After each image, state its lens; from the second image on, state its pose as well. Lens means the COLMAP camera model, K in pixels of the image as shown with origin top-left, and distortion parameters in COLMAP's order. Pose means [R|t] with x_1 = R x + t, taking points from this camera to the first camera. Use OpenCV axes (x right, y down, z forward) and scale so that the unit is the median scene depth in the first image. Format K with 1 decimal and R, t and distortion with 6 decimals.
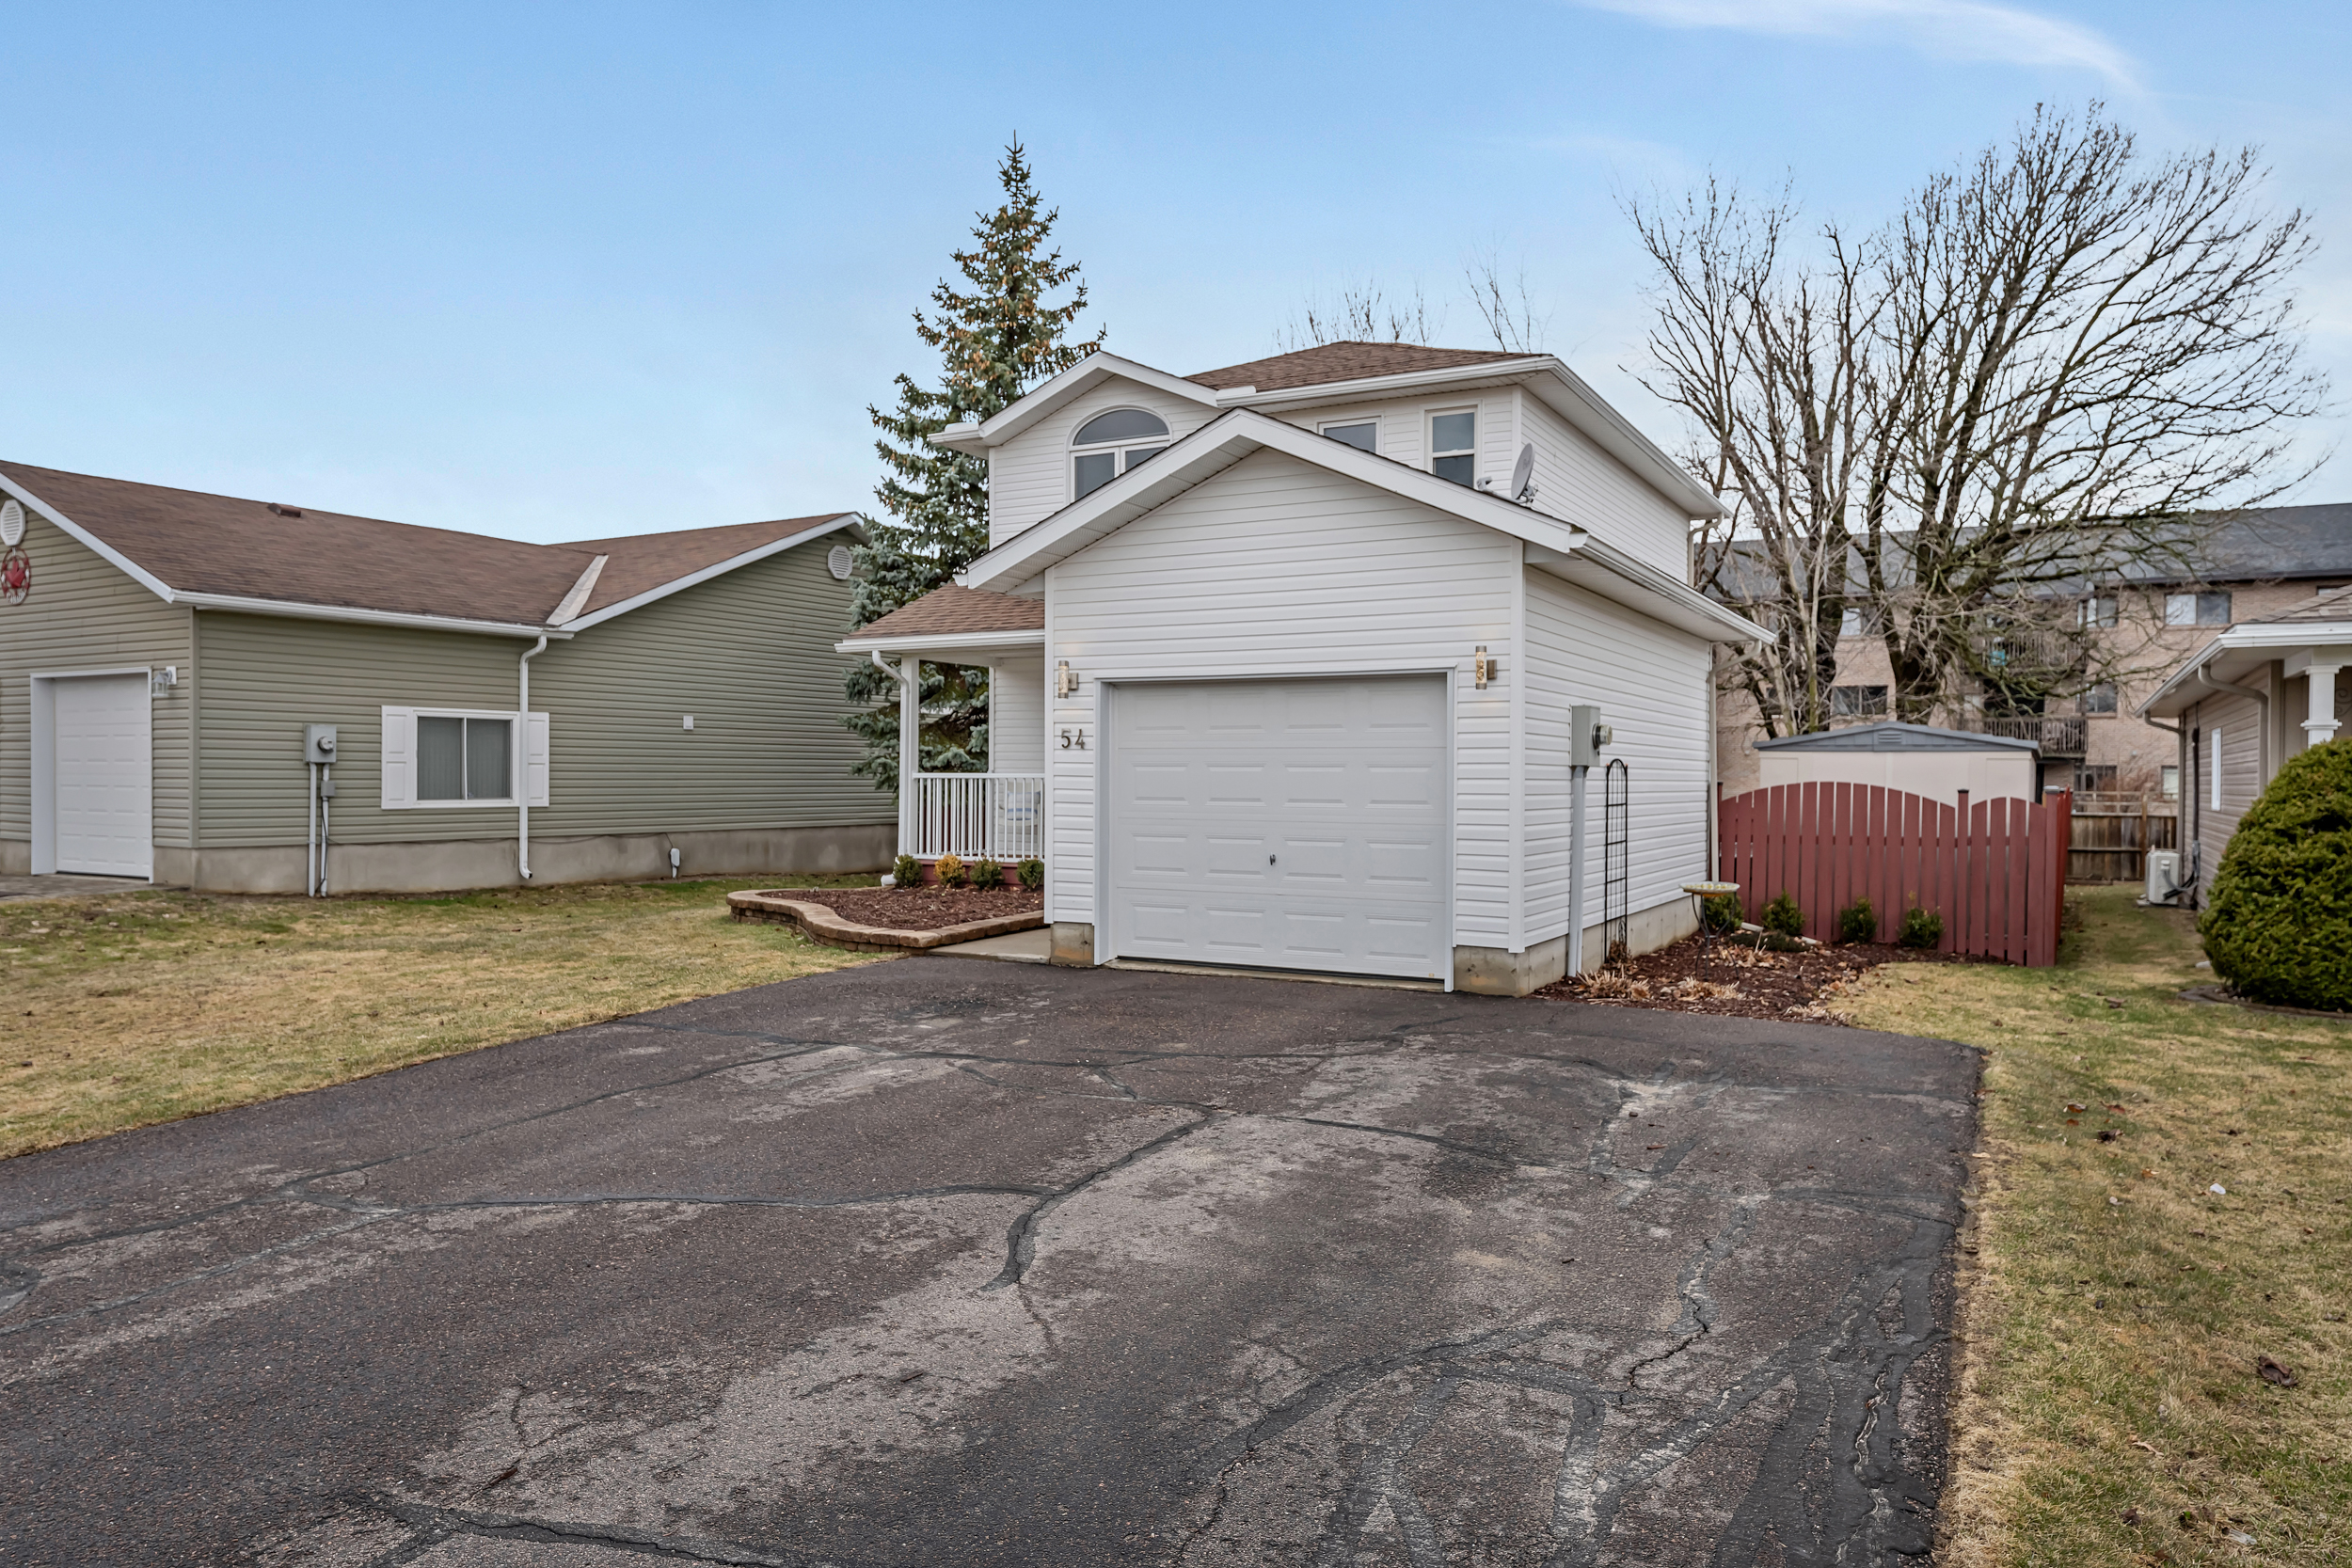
lens RADIAL K [[1580.1, 0, 1171.0], [0, 1580.1, 771.5], [0, 0, 1]] dist [0.015130, 0.001888]
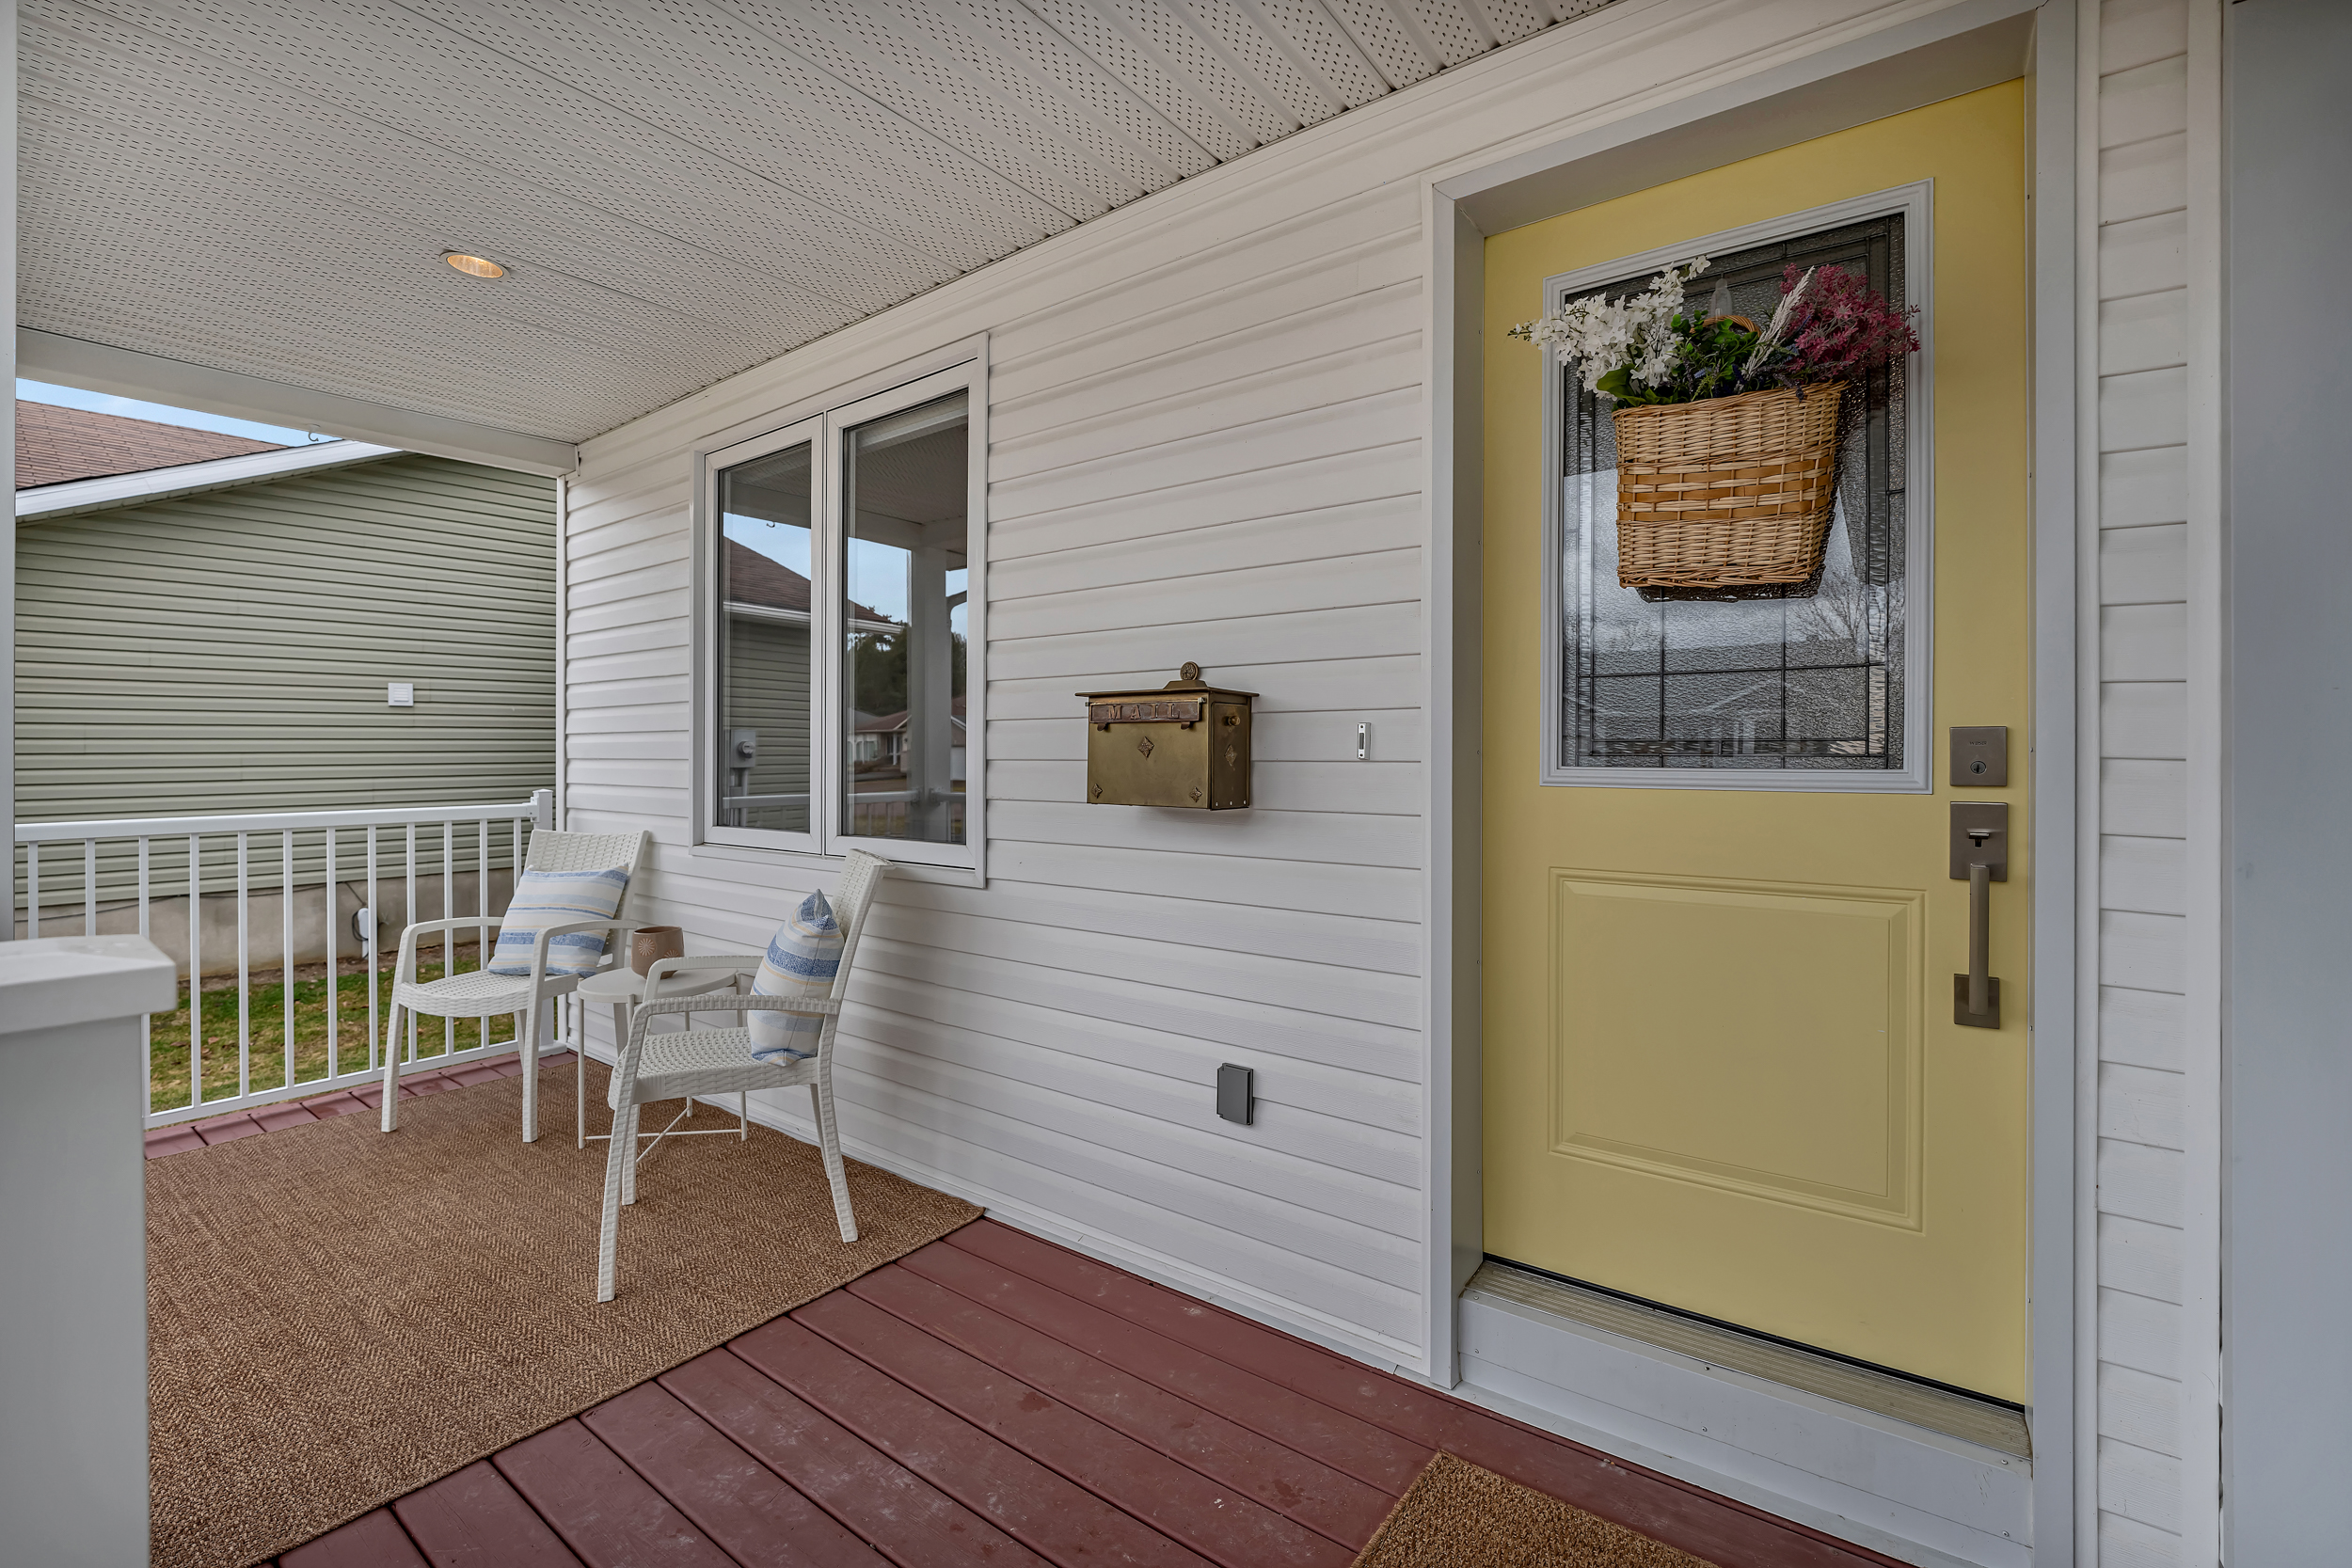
lens RADIAL K [[1020.2, 0, 1173.7], [0, 1020.2, 760.4], [0, 0, 1]] dist [-0.000071, -0.000006]
pose [[0.990270, -0.005436, -0.139050, 0.038924], [0.005827, 0.999980, 0.002409, -0.006596], [0.139034, -0.003196, 0.990282, 0.789110]]
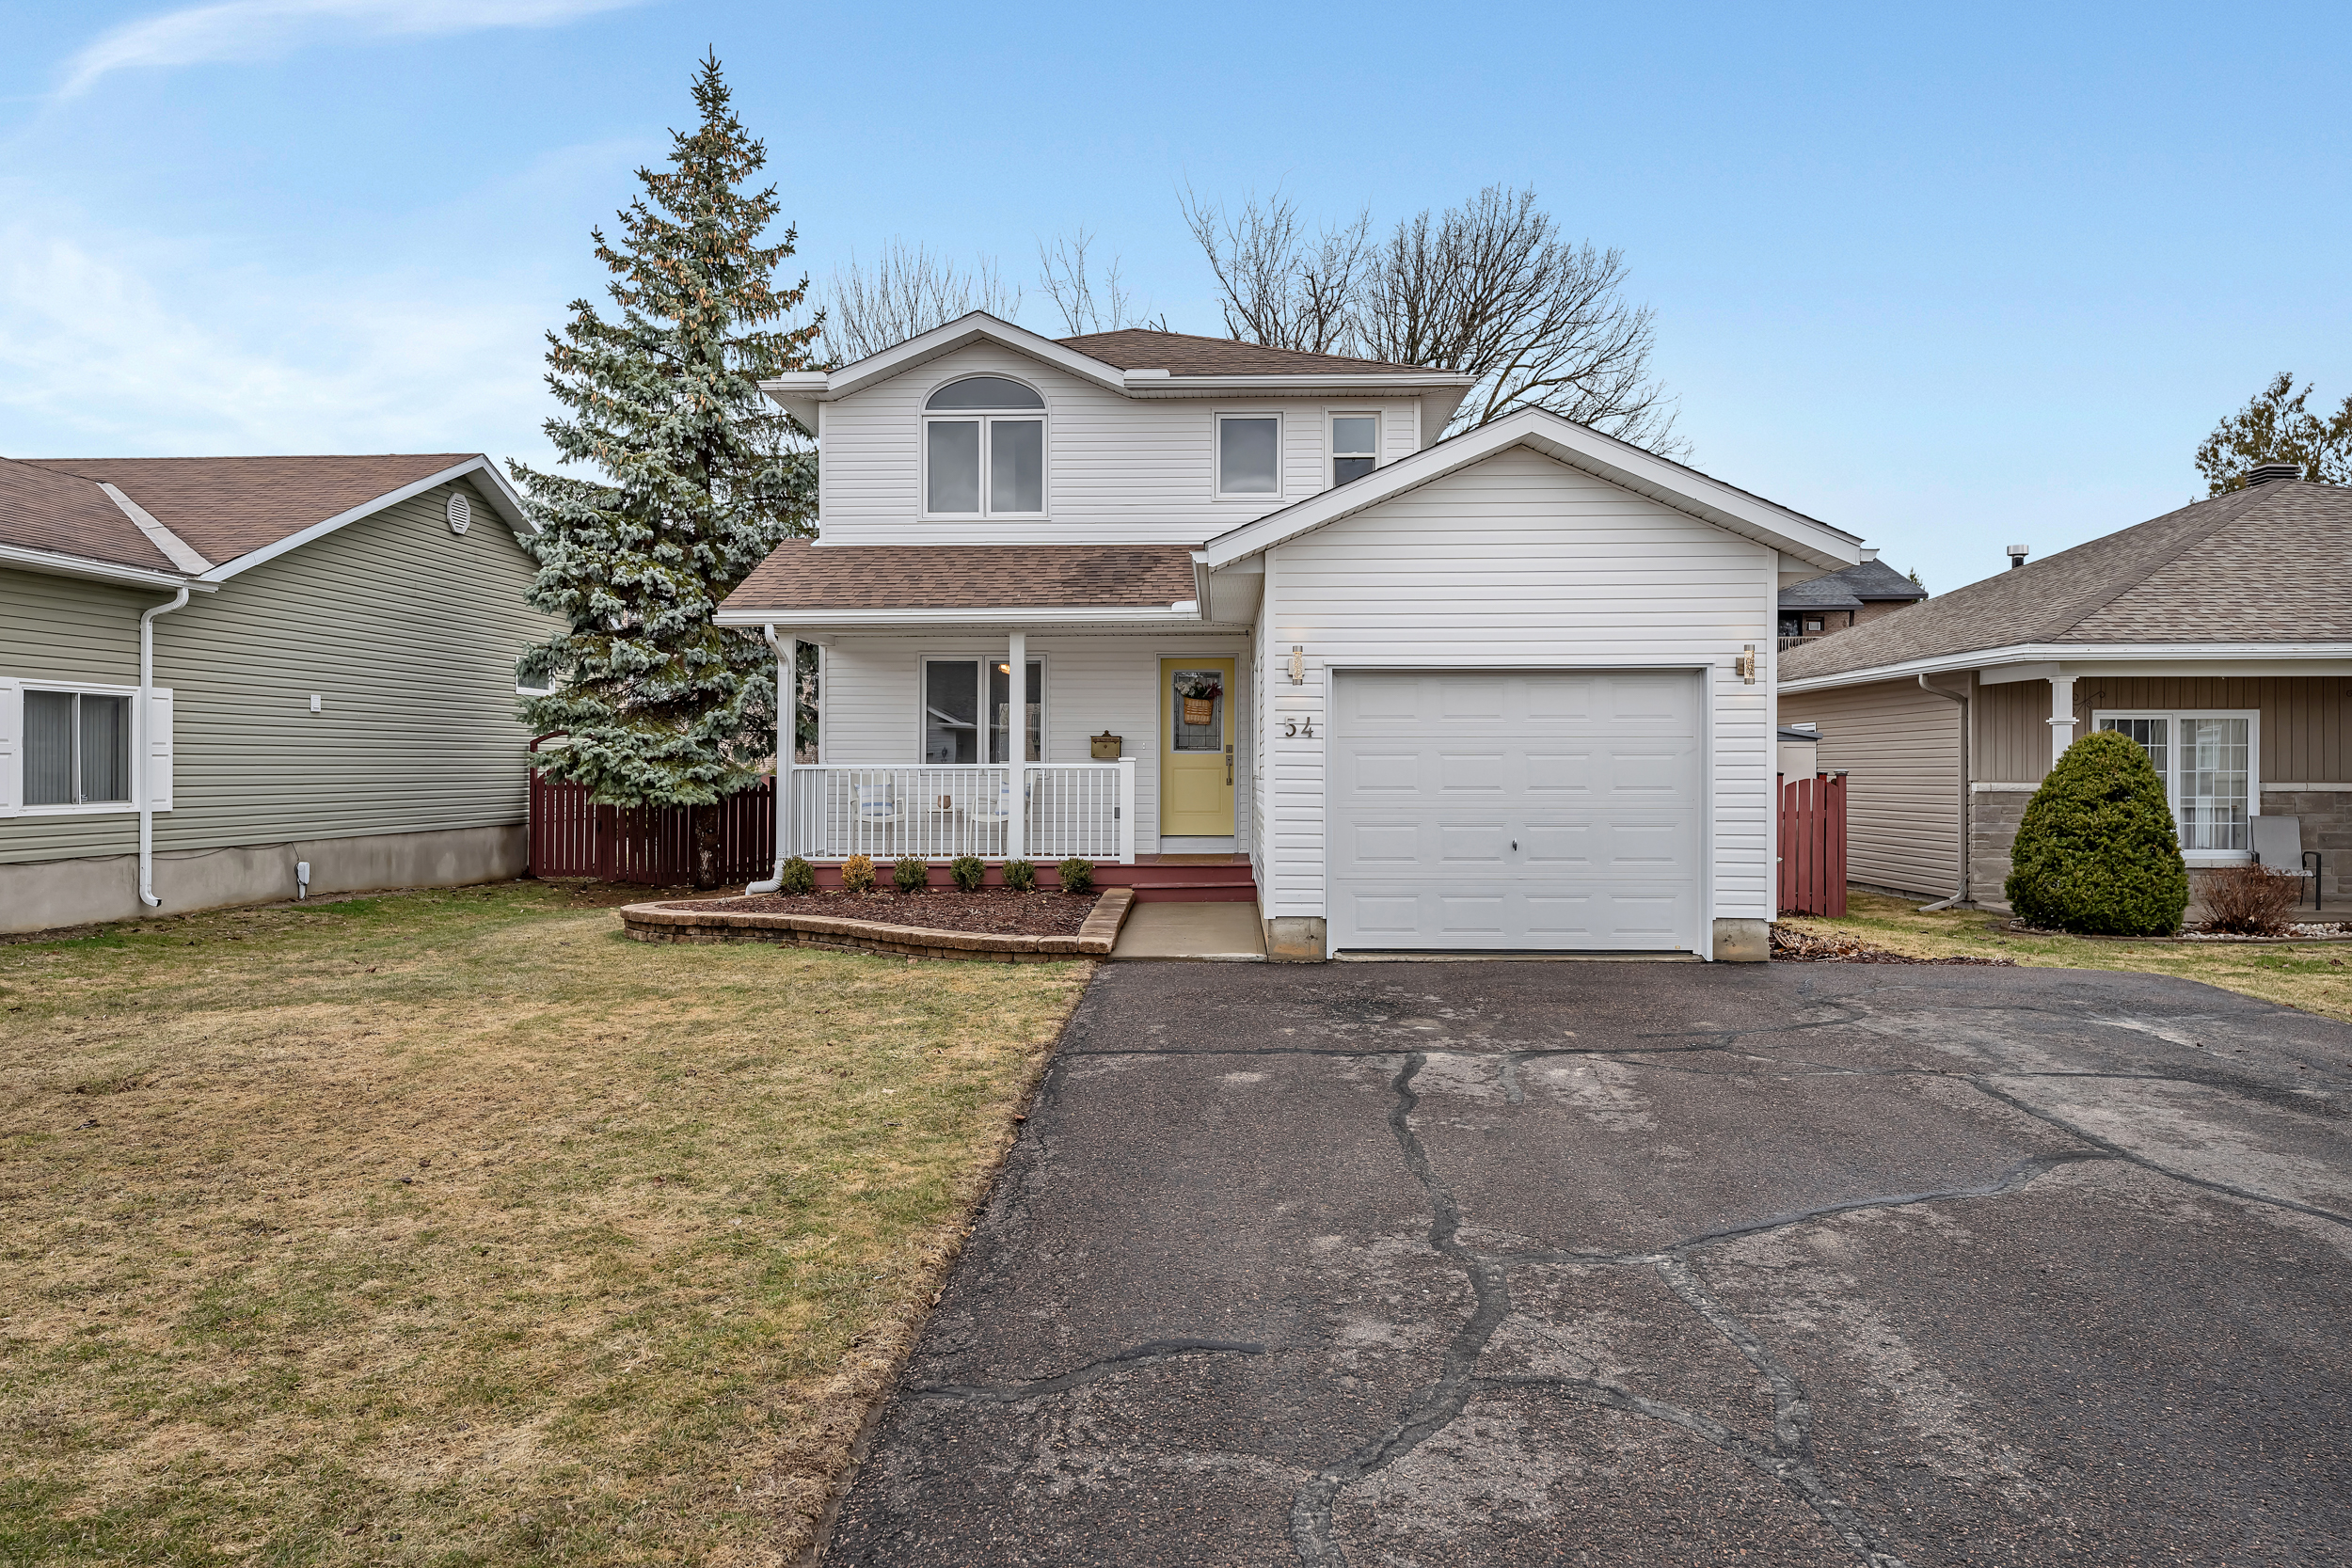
lens RADIAL K [[1595.4, 0, 1182.0], [0, 1595.4, 746.4], [0, 0, 1]] dist [0.020785, -0.000868]
pose [[0.889535, -0.000765, 0.456866, -0.340293], [0.004633, 0.999962, -0.007346, -0.001182], [-0.456843, 0.008651, 0.889505, 0.096404]]
